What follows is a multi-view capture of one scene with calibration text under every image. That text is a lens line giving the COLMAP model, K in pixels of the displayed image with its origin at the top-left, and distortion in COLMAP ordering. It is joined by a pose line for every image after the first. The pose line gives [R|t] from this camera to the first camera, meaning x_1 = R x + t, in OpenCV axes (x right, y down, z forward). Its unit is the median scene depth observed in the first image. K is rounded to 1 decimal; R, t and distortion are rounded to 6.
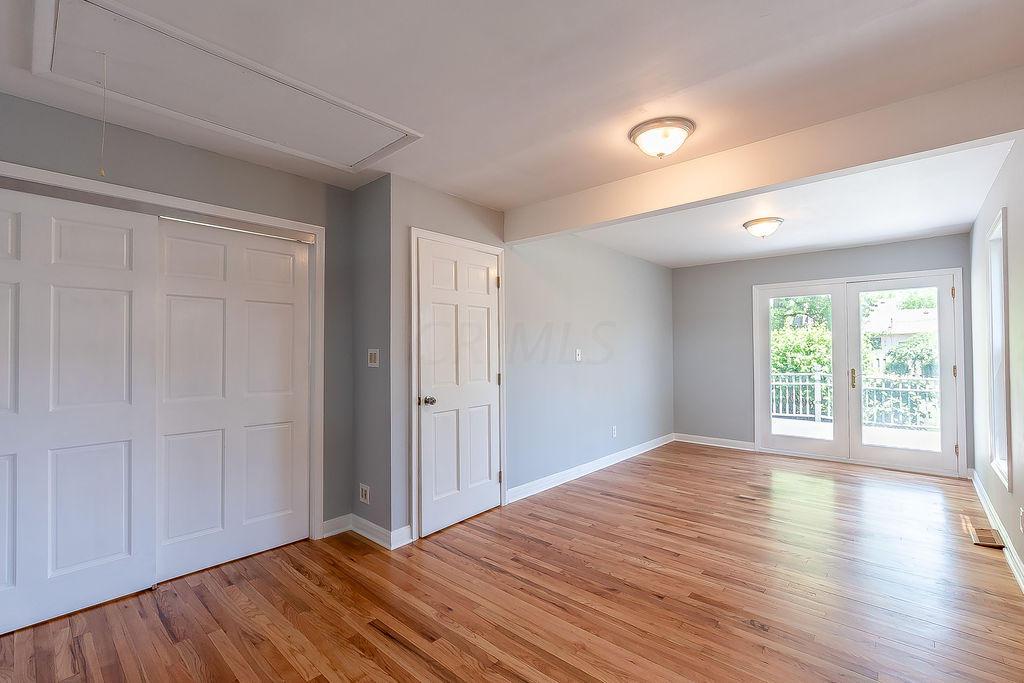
lens RADIAL K [[449.1, 0, 509.3], [0, 449.1, 342.1], [0, 0, 1]] dist [-0.001902, 0.000055]
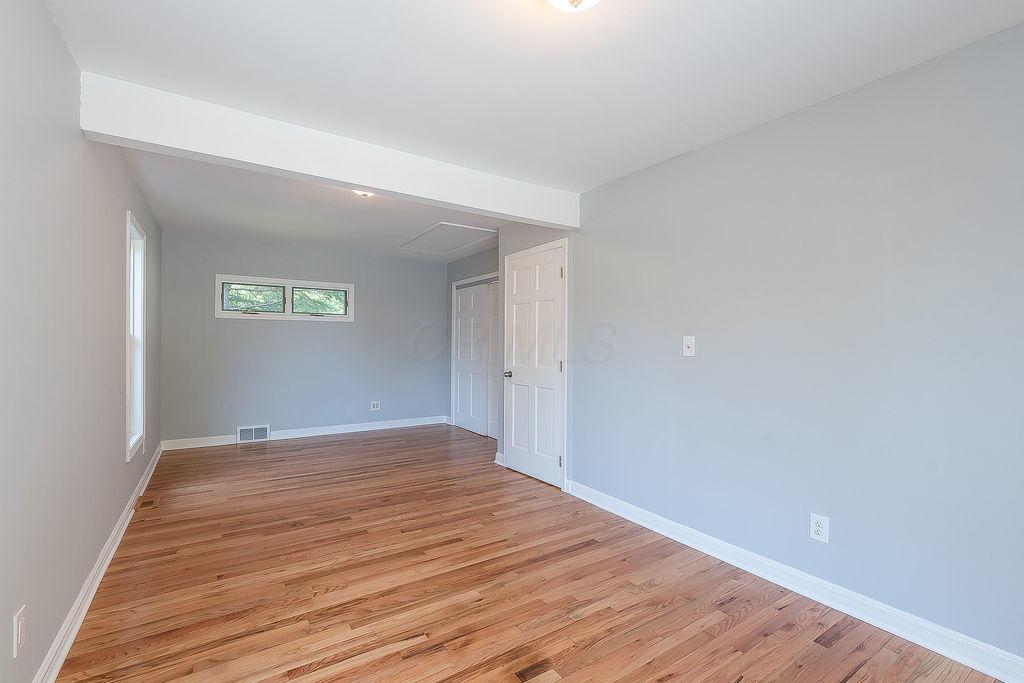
lens RADIAL K [[449.1, 0, 509.3], [0, 449.1, 342.1], [0, 0, 1]] dist [-0.001902, 0.000055]
pose [[-0.255557, 0.001646, -0.966793, 1.121046], [0.016573, 0.999859, -0.002679, 0.029741], [0.966652, -0.016707, -0.255548, 1.279576]]
